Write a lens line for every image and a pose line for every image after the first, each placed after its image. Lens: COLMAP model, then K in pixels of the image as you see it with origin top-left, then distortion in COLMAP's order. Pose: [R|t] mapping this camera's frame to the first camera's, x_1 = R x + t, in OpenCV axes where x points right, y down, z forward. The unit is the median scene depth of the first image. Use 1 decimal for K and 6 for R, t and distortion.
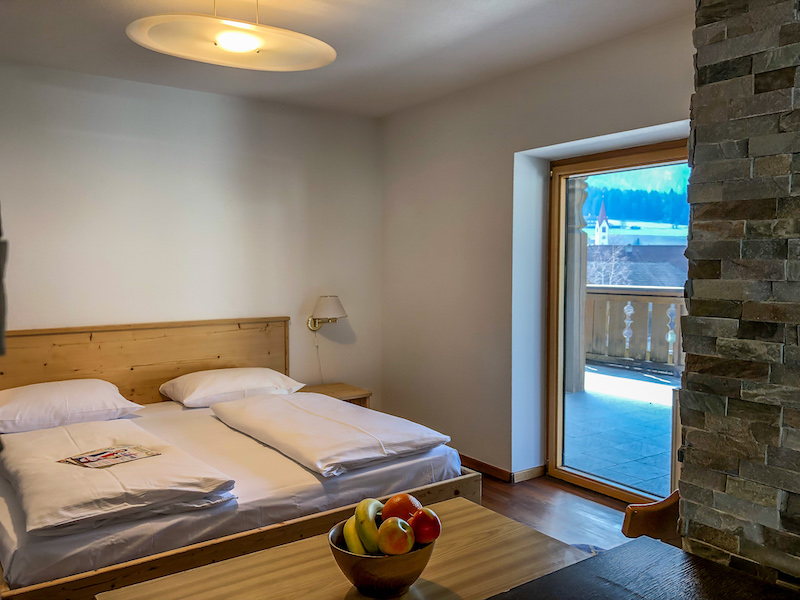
lens RADIAL K [[656.4, 0, 426.5], [0, 656.4, 299.2], [0, 0, 1]] dist [0.000983, 0.005598]
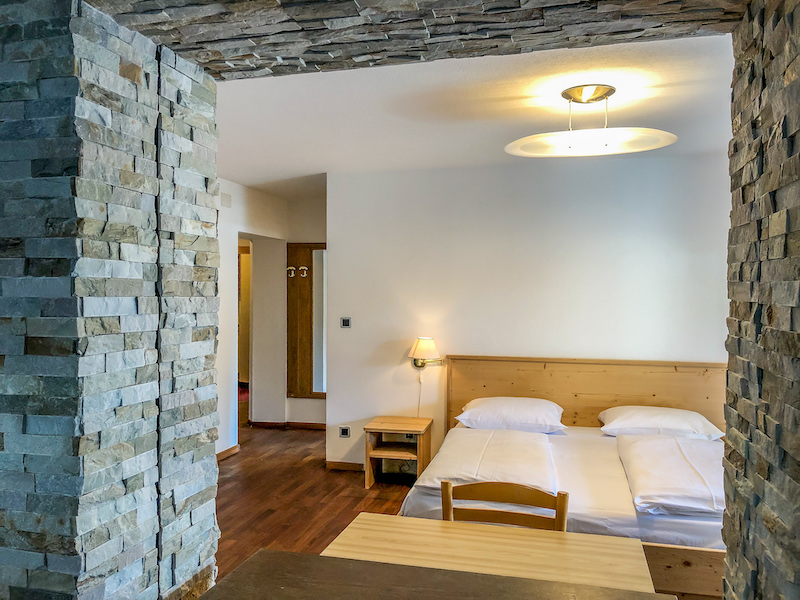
lens RADIAL K [[659.1, 0, 400.0], [0, 659.1, 300.0], [0, 0, 1]] dist [-0.000317, 0.004227]
pose [[0.632754, 0.016617, -0.774174, 0.364999], [-0.049048, 0.998622, -0.018654, -0.040333], [0.772798, 0.049775, 0.632698, -0.040425]]
